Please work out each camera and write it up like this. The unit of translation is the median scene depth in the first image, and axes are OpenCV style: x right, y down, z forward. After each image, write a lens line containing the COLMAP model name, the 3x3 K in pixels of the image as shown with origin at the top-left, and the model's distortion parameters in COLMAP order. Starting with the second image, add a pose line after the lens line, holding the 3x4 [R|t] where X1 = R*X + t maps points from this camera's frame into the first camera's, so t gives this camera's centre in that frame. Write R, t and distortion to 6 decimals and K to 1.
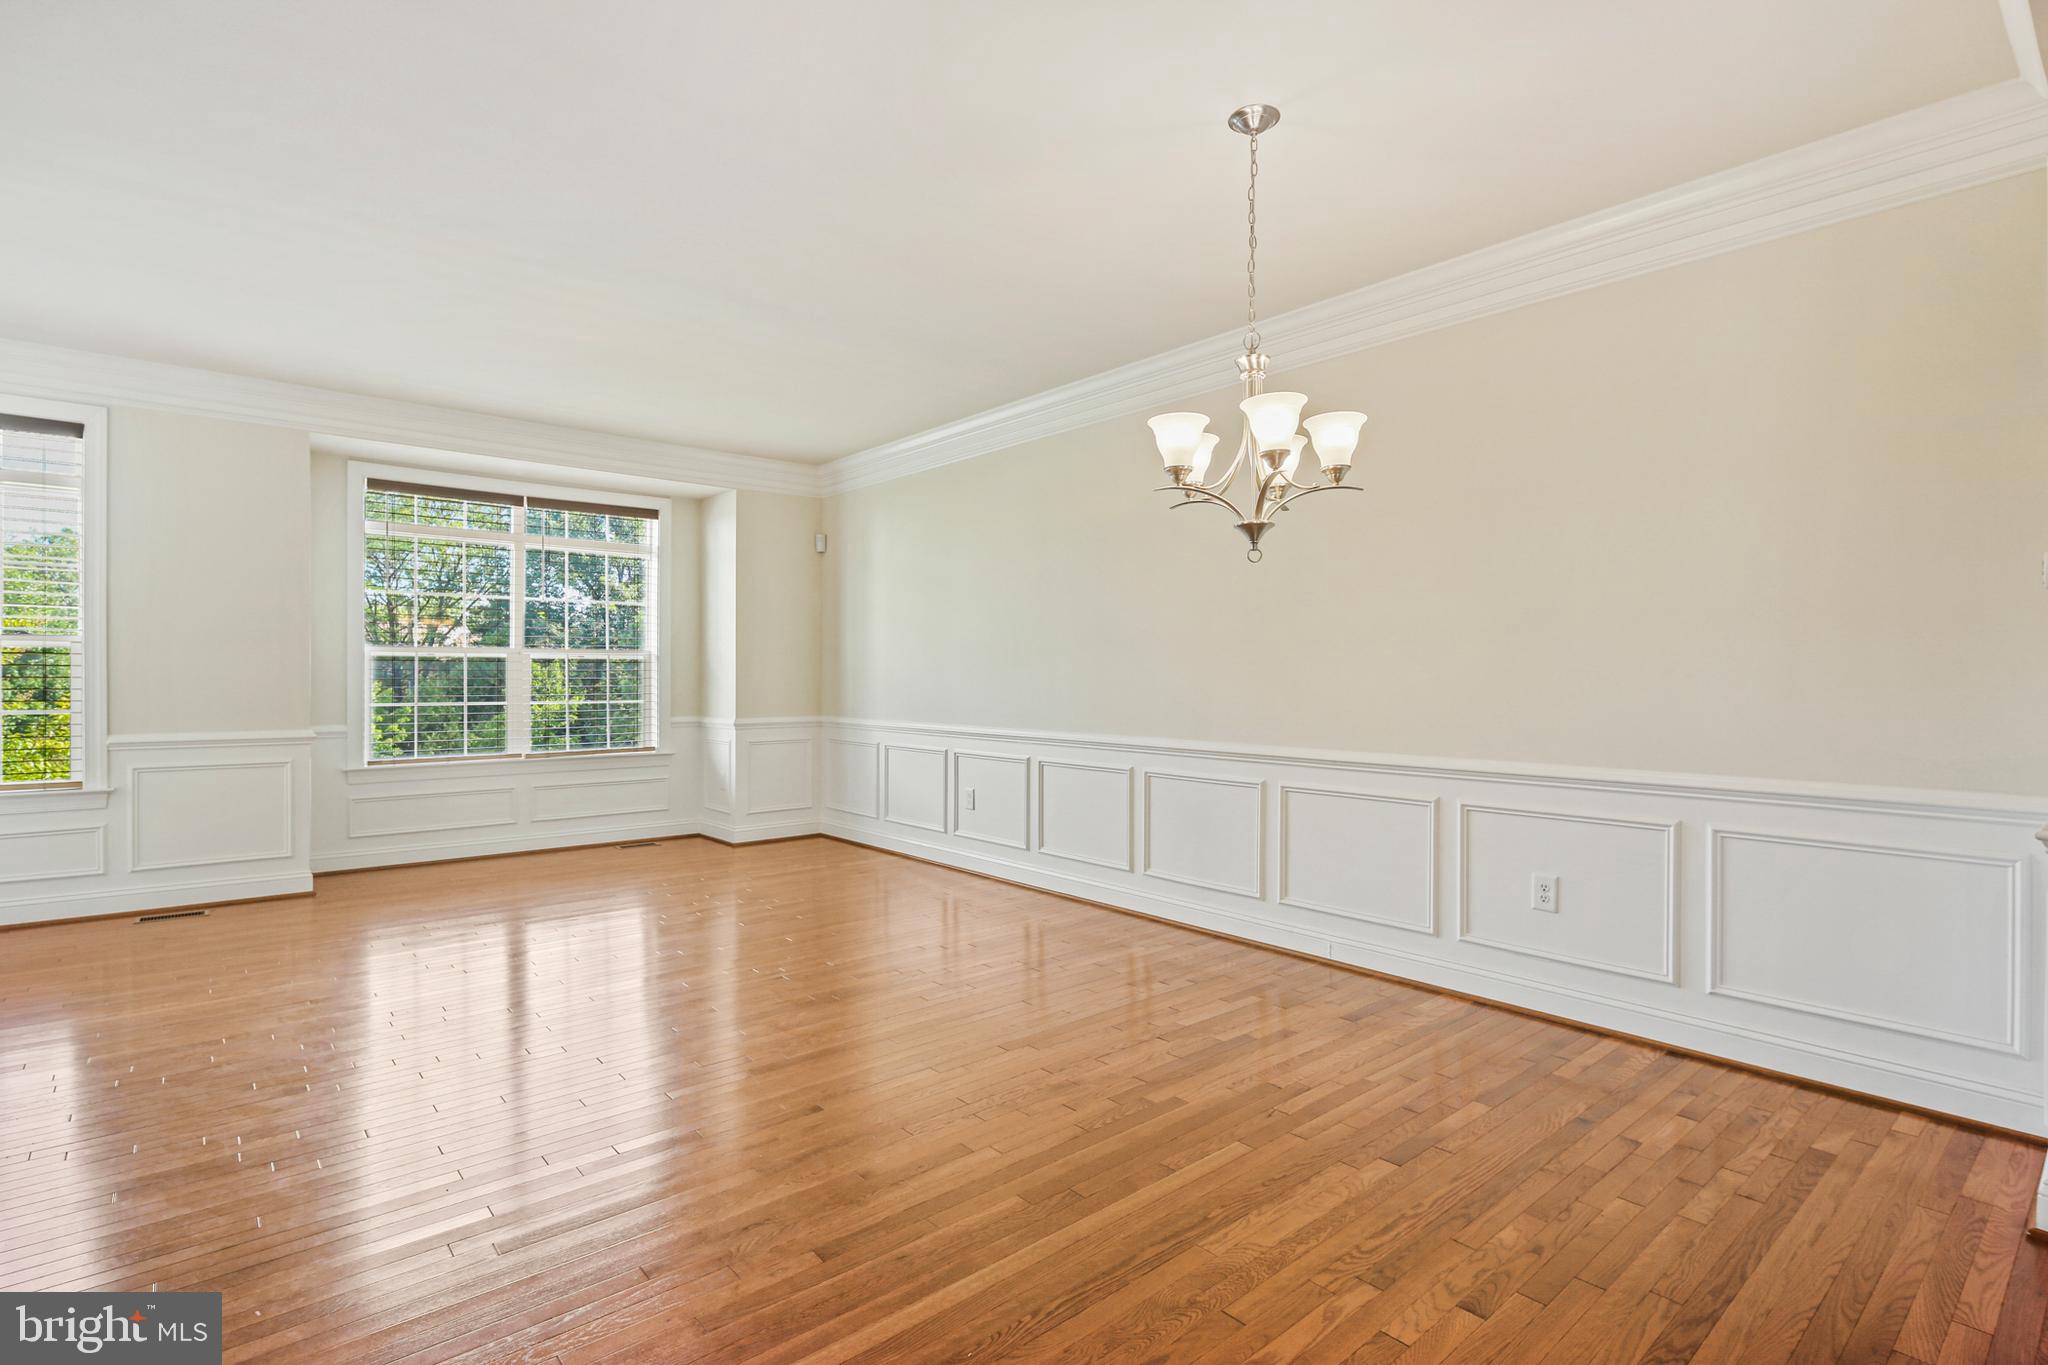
lens RADIAL K [[987.2, 0, 1030.0], [0, 987.2, 677.2], [0, 0, 1]] dist [0.004072, -0.004712]
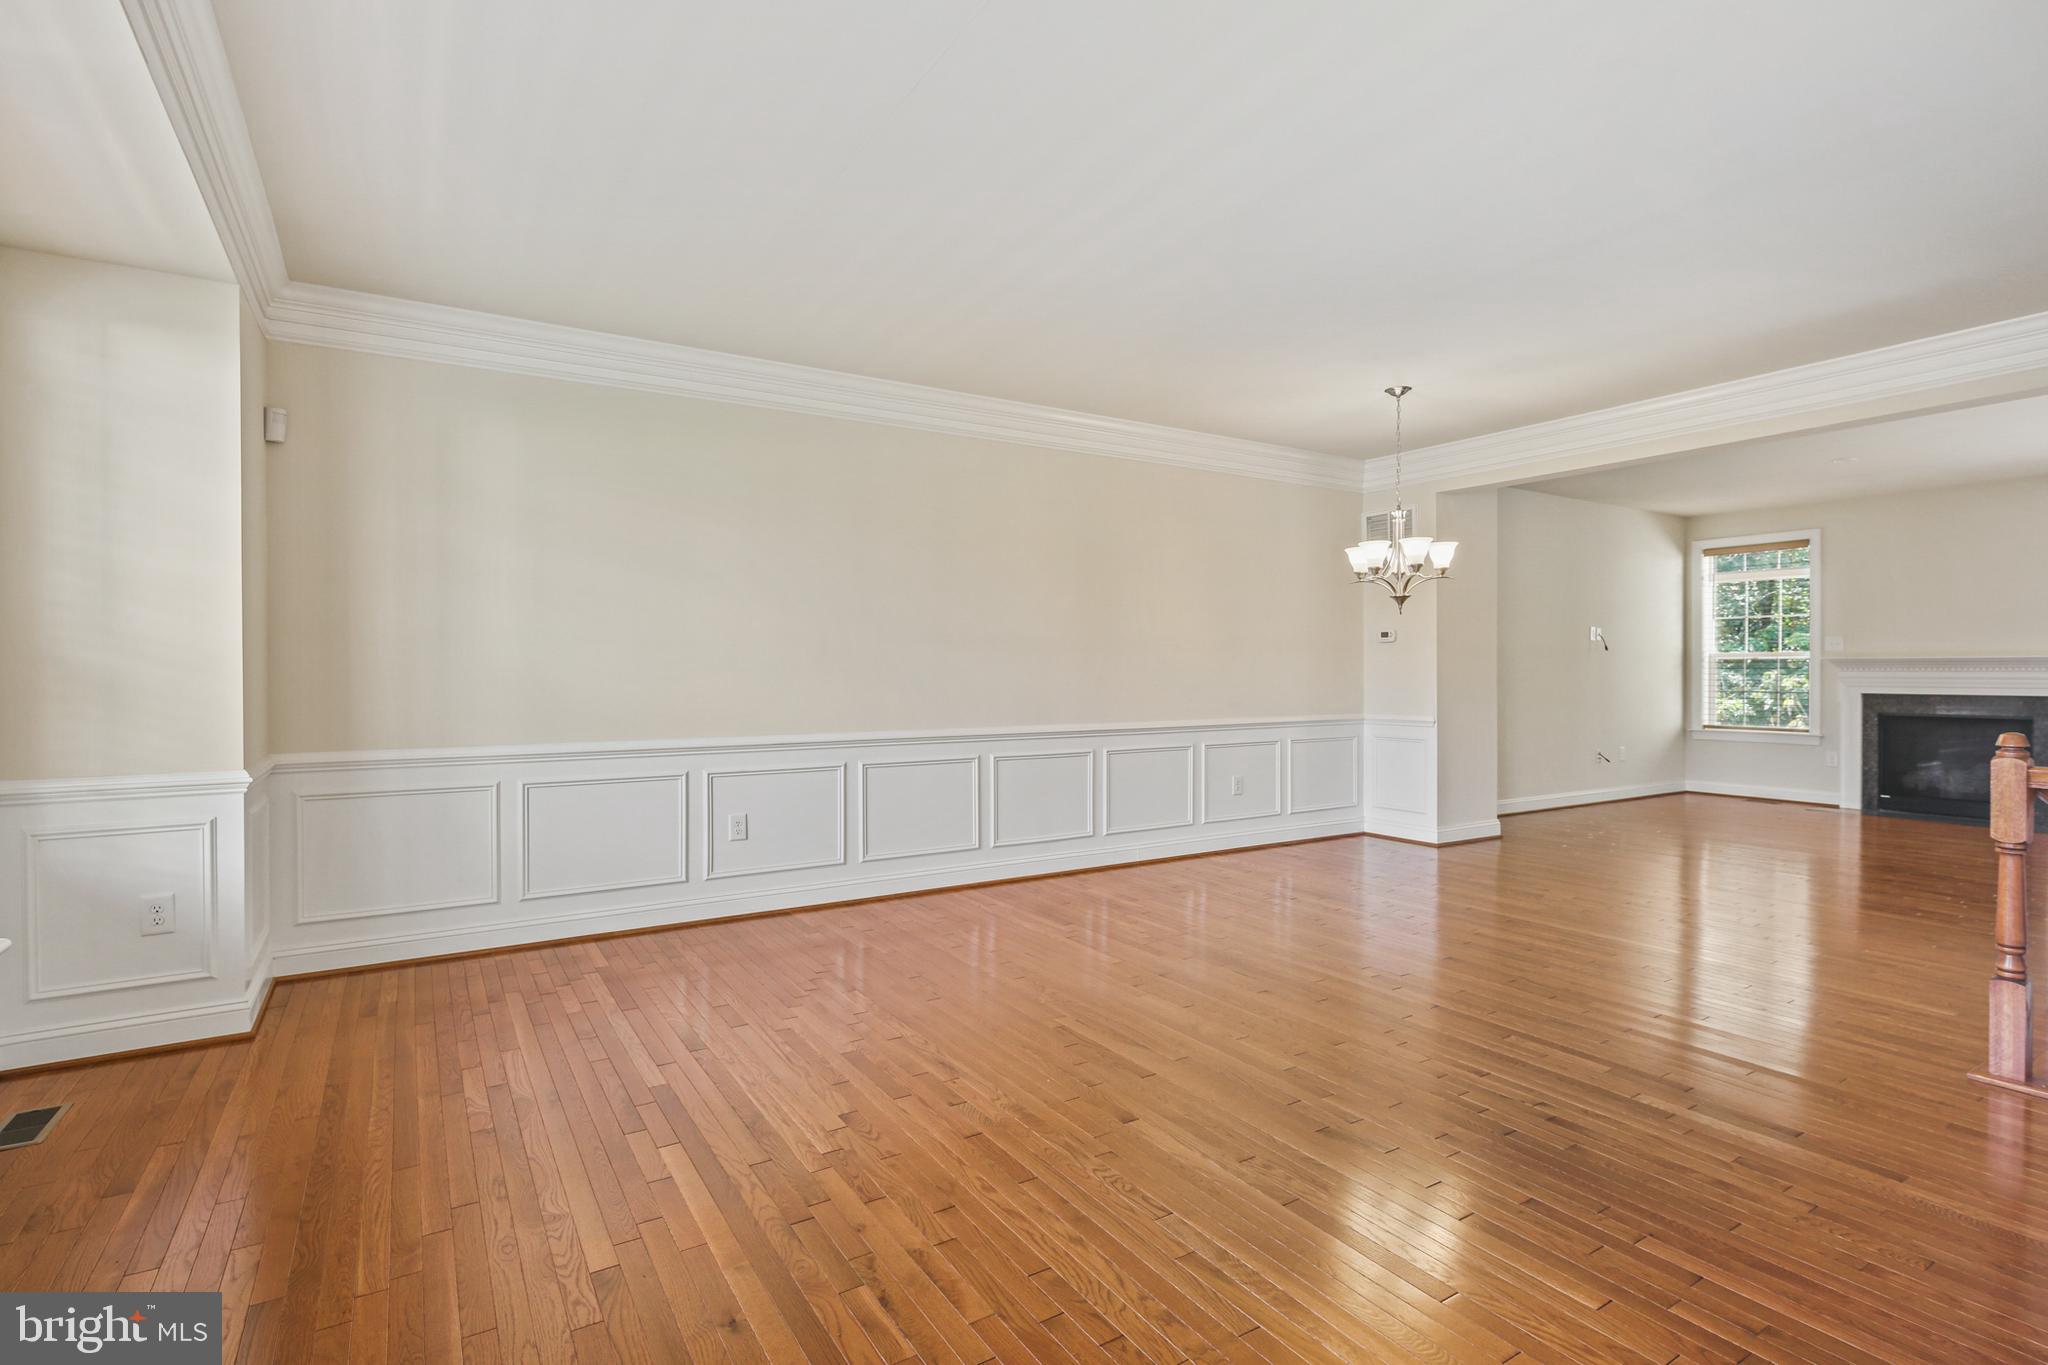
lens RADIAL K [[987.2, 0, 1030.0], [0, 987.2, 677.2], [0, 0, 1]] dist [0.004072, -0.004712]
pose [[0.158768, -0.007274, 0.987289, -0.823398], [0.006336, 0.999960, 0.006348, -0.004925], [-0.987296, 0.005247, 0.158808, 0.633190]]
